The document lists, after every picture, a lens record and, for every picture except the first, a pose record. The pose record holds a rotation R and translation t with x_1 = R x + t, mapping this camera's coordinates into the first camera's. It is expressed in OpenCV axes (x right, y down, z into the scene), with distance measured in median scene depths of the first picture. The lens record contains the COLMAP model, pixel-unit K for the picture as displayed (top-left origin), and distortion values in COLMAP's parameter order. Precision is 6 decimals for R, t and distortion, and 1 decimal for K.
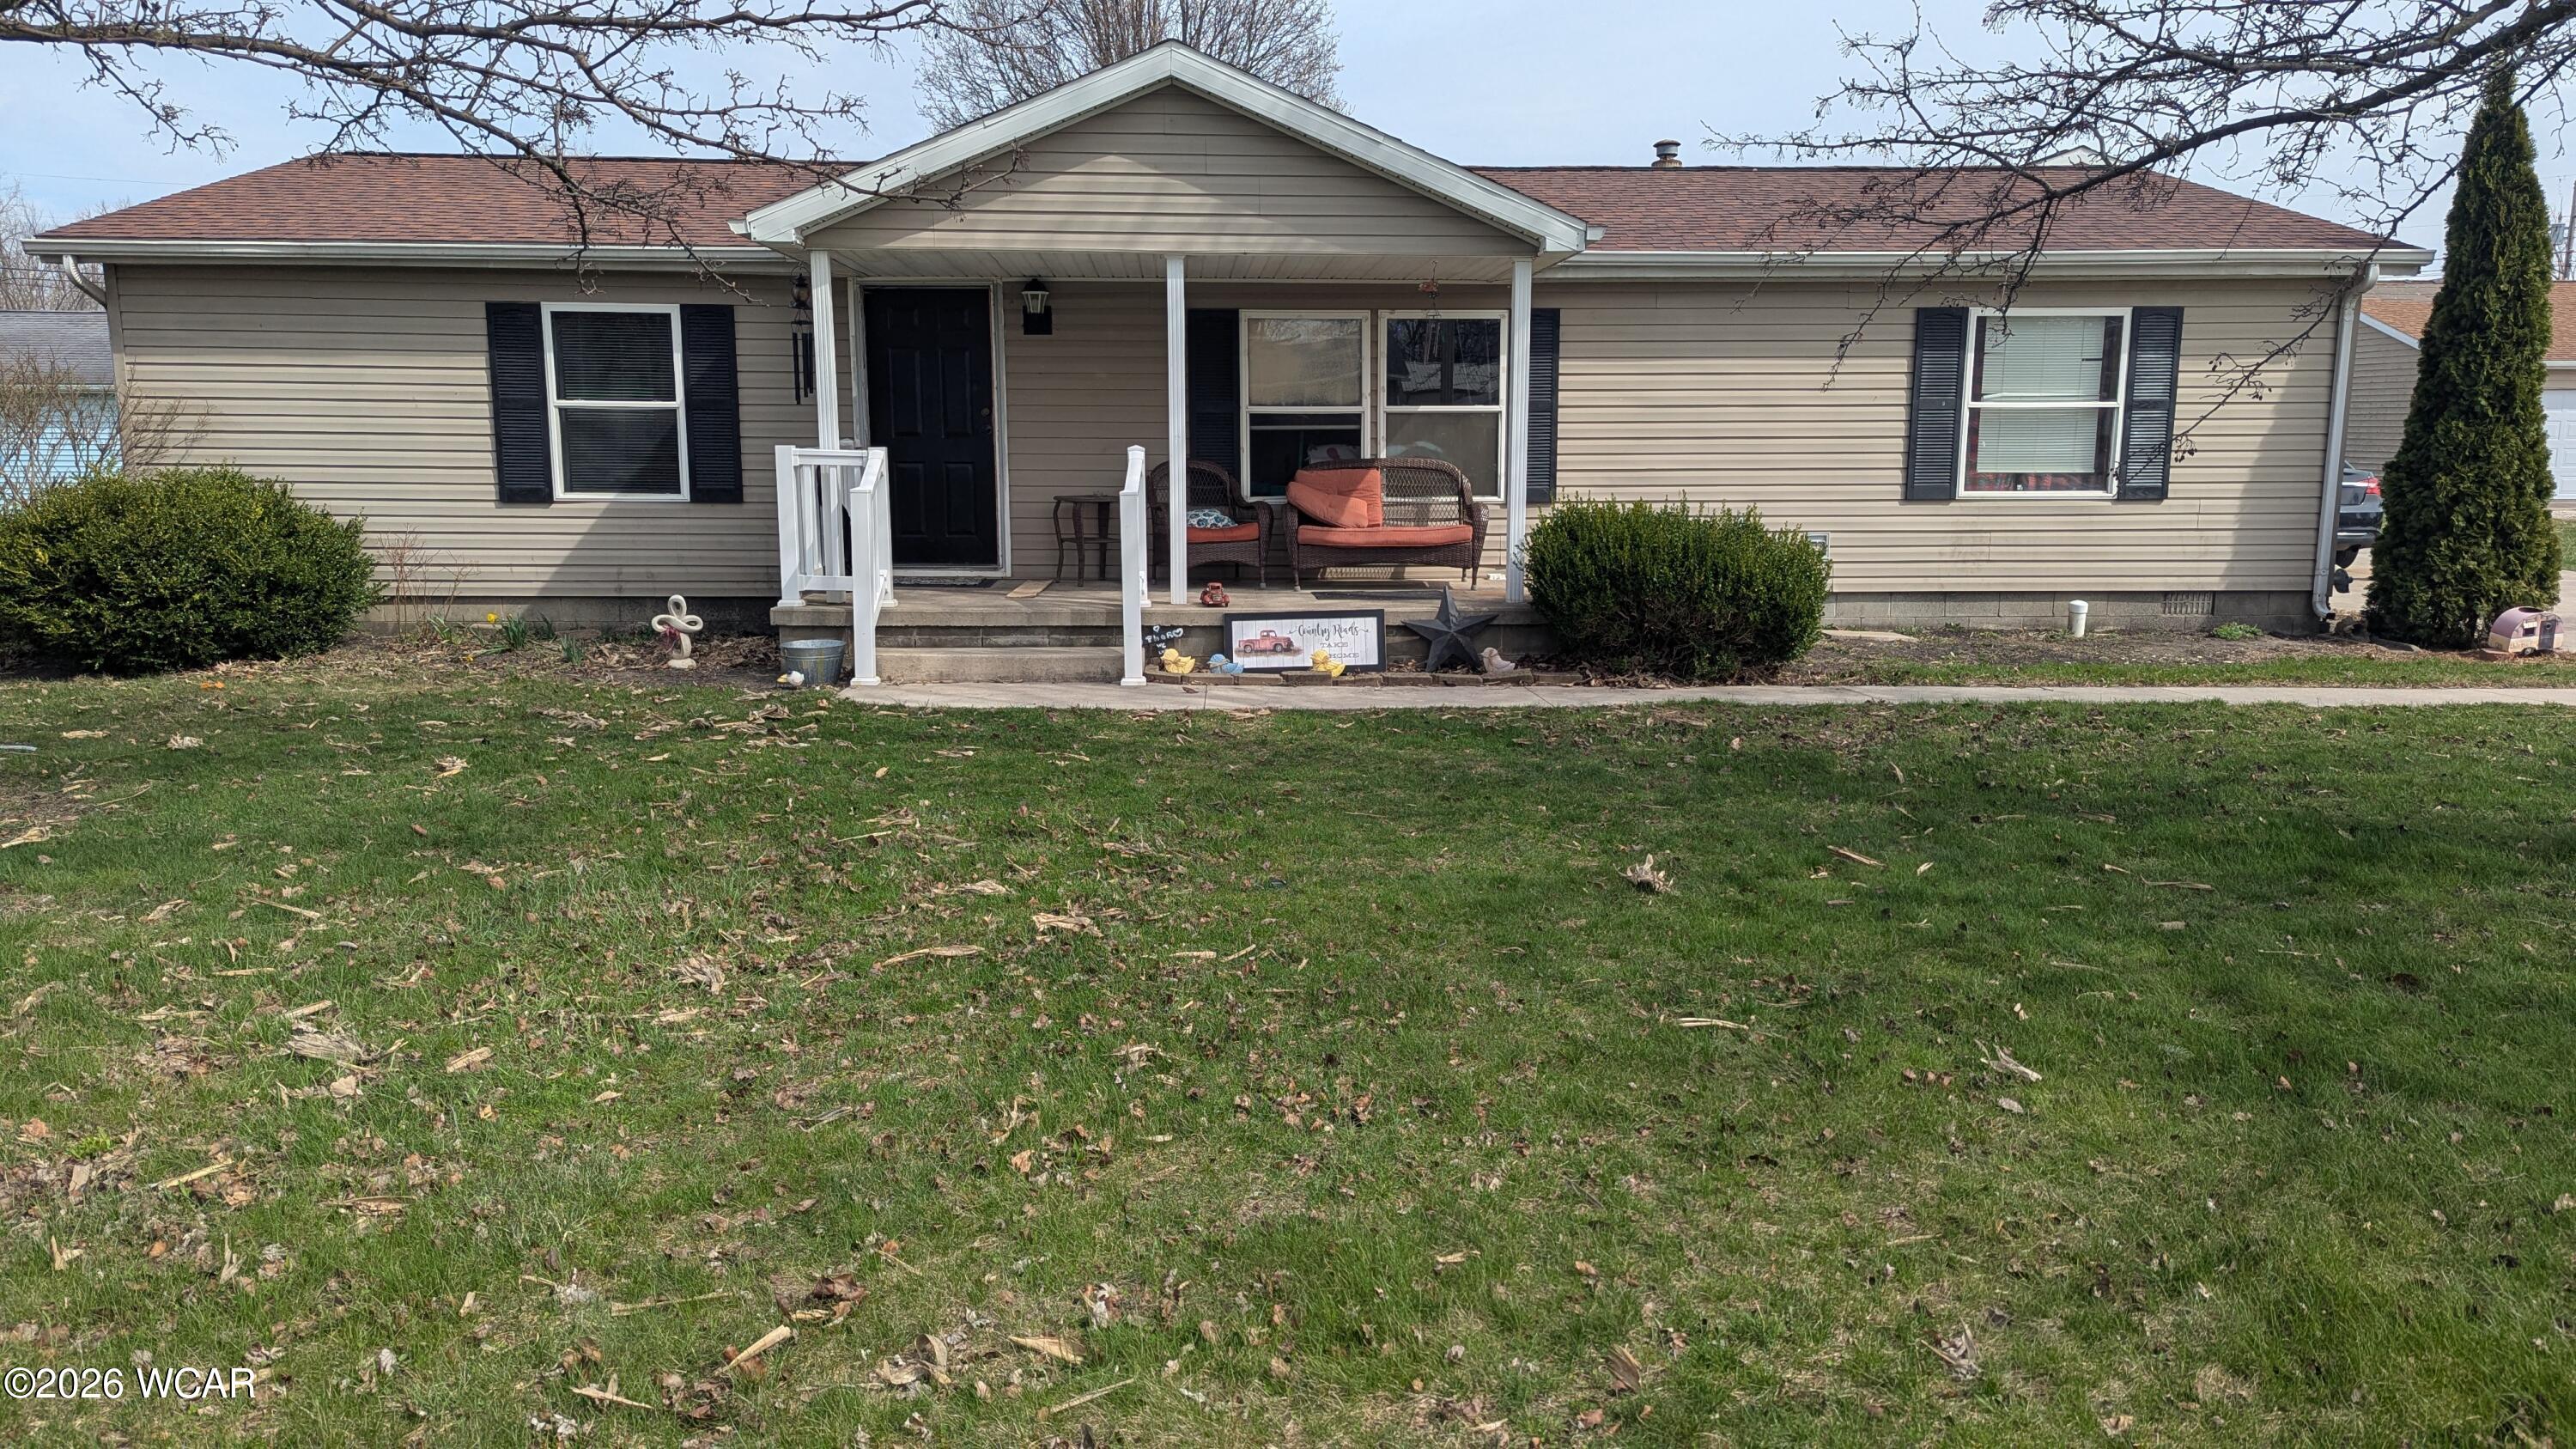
lens RADIAL K [[1756.0, 0, 1297.2], [0, 1756.0, 720.9], [0, 0, 1]] dist [0.078029, -0.069307]
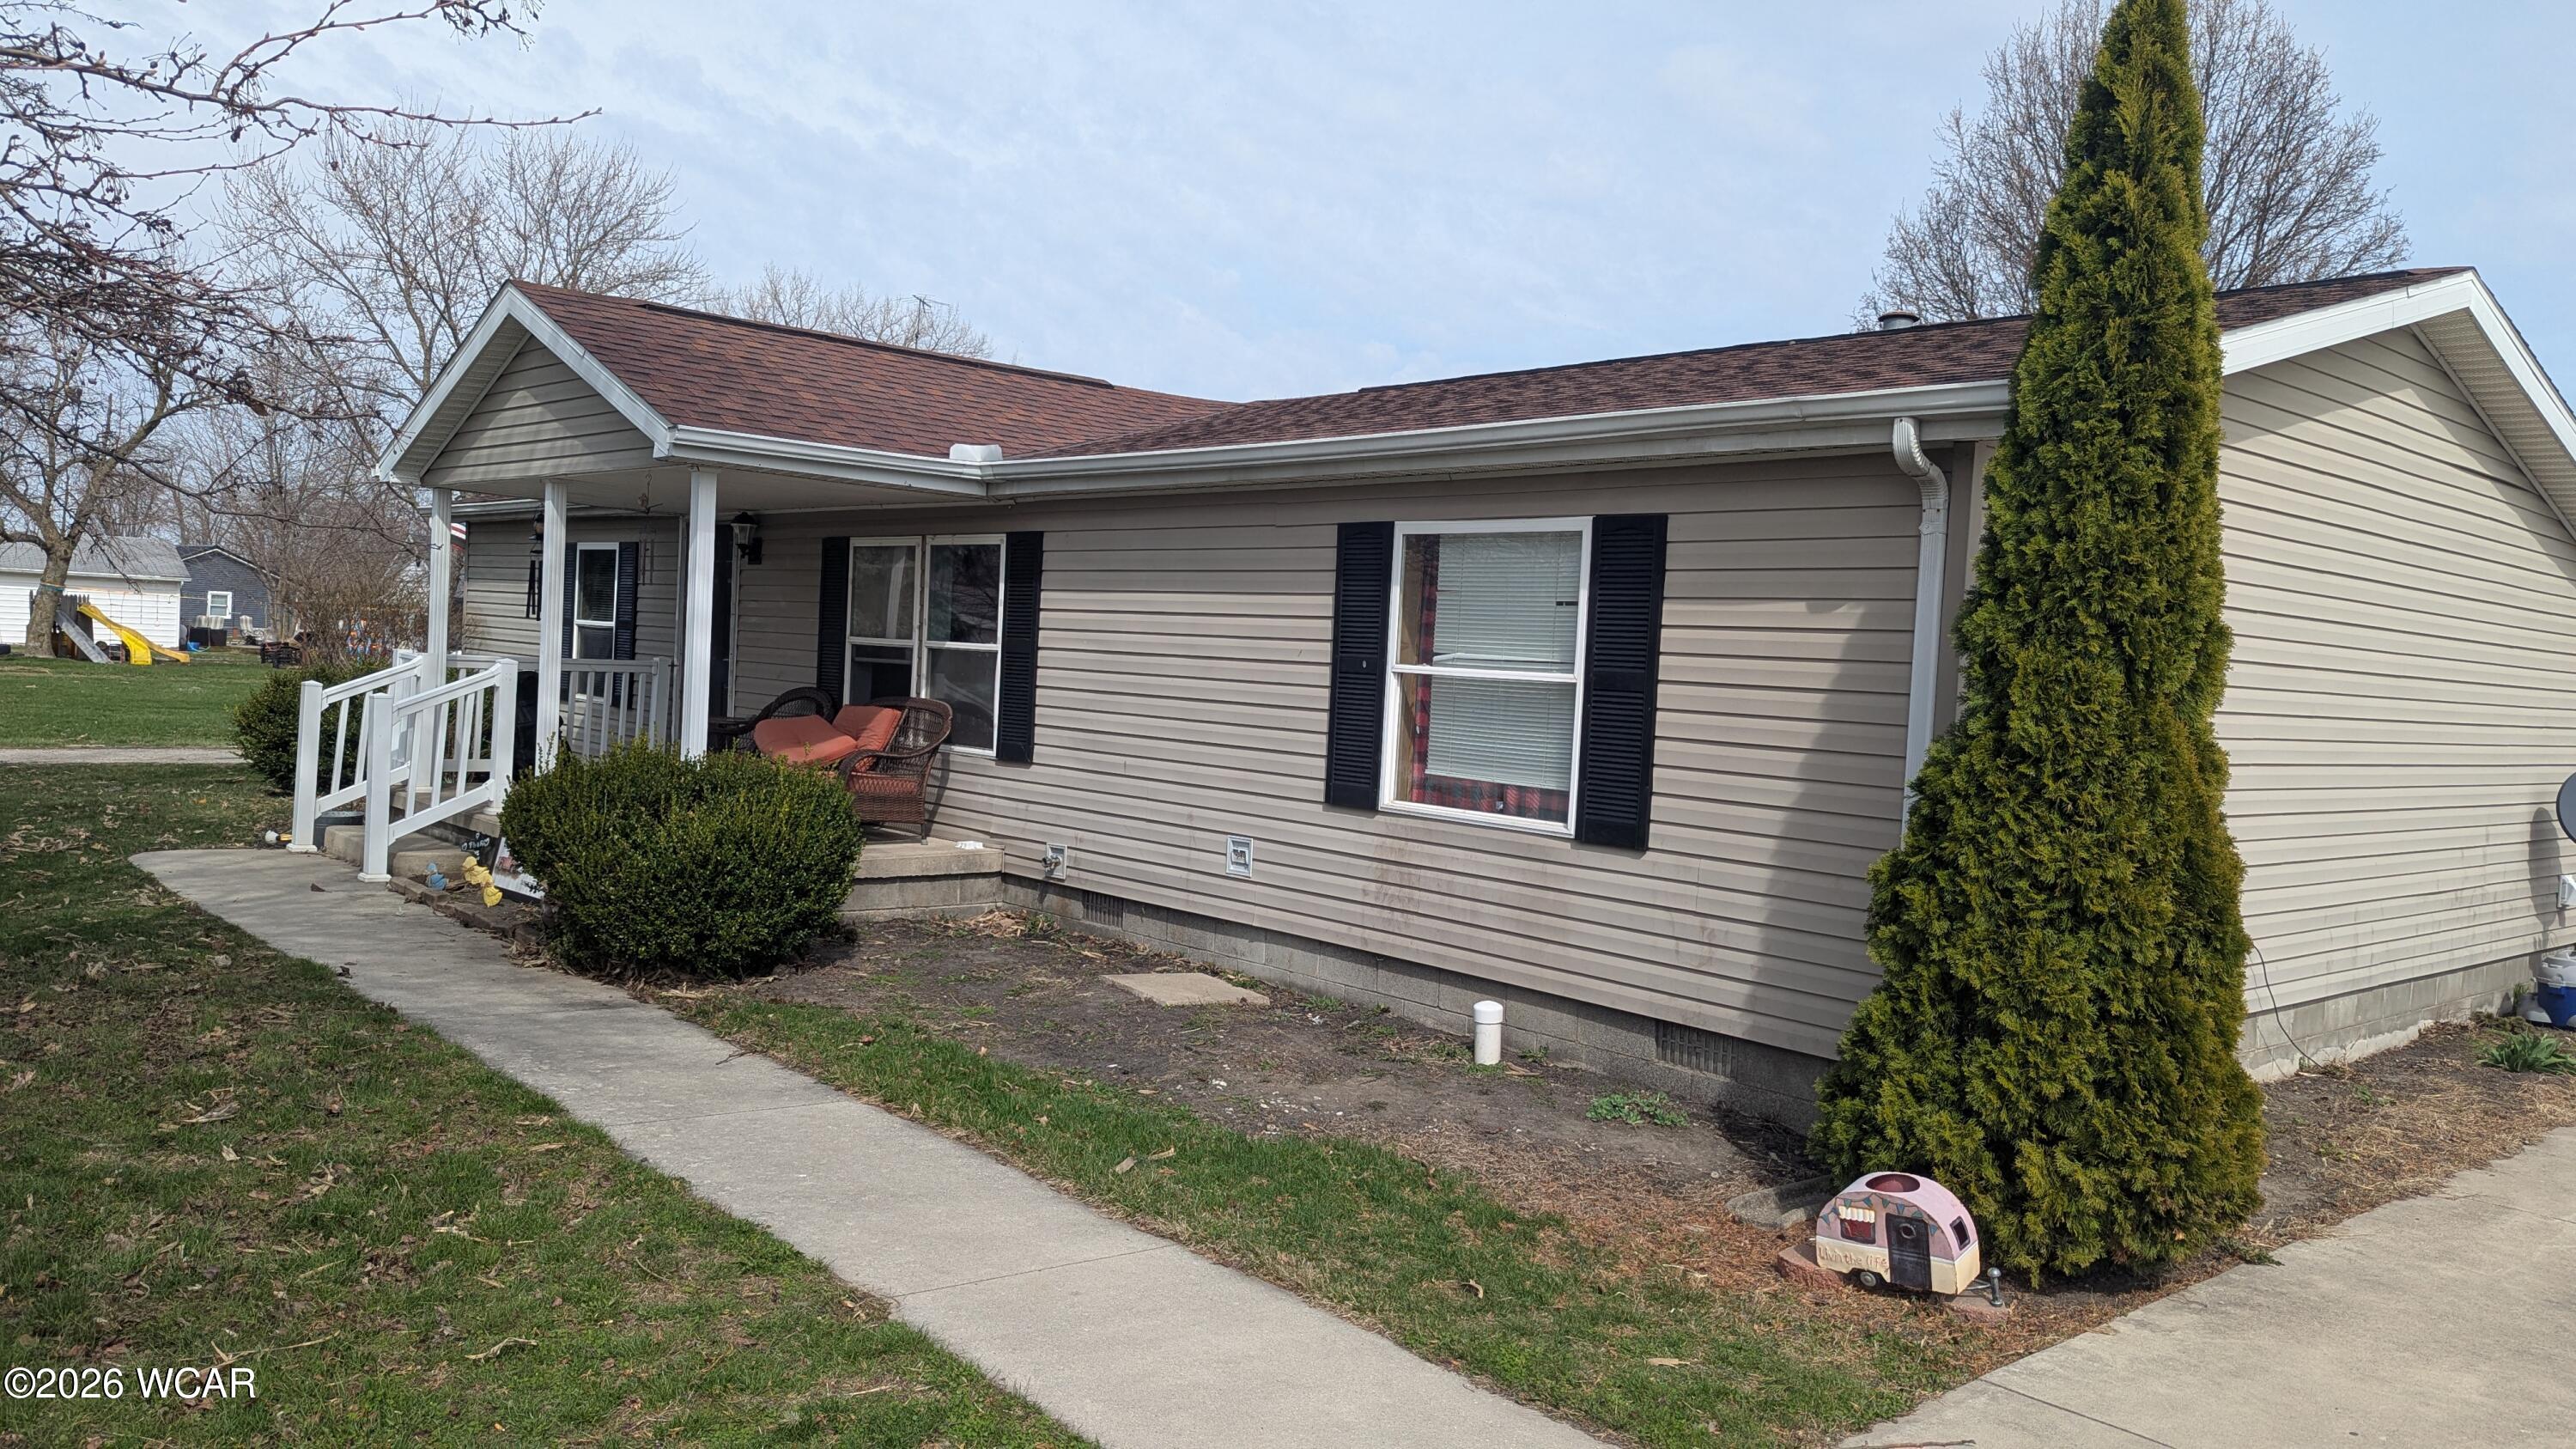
lens RADIAL K [[1852.0, 0, 1266.1], [0, 1852.0, 720.1], [0, 0, 1]] dist [0.070917, -0.066730]
pose [[0.613988, 0.060062, -0.787027, 1.074549], [-0.172751, 0.983152, -0.059739, -0.135053], [0.770179, 0.172639, 0.614019, 0.674296]]
